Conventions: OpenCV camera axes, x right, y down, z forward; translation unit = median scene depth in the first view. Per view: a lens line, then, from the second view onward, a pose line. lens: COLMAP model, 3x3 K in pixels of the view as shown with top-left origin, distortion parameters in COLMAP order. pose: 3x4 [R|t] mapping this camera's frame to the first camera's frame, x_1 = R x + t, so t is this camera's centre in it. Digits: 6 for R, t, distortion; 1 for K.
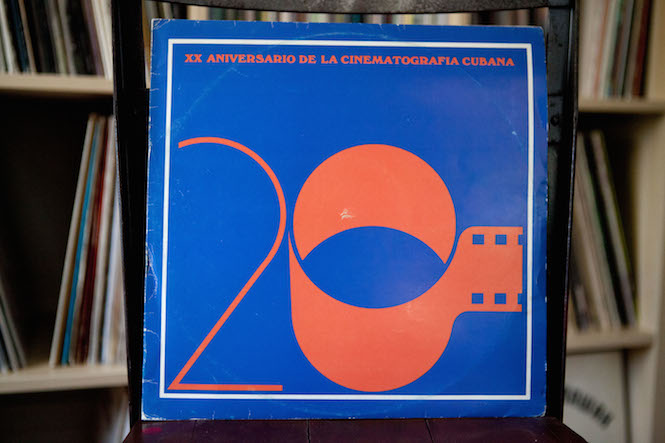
lens RADIAL K [[813.0, 0, 331.6], [0, 813.0, 221.9], [0, 0, 1]] dist [0.007139, 0.010612]
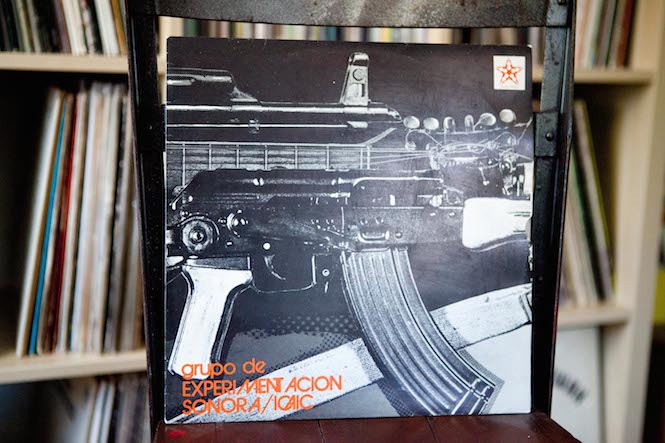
lens RADIAL K [[976.2, 0, 332.8], [0, 976.2, 220.5], [0, 0, 1]] dist [0.035339, 0.097909]
pose [[0.996391, -0.000769, 0.084876, -0.075368], [-0.006146, 0.996680, 0.081186, -0.077656], [-0.084657, -0.081415, 0.993078, -0.162303]]
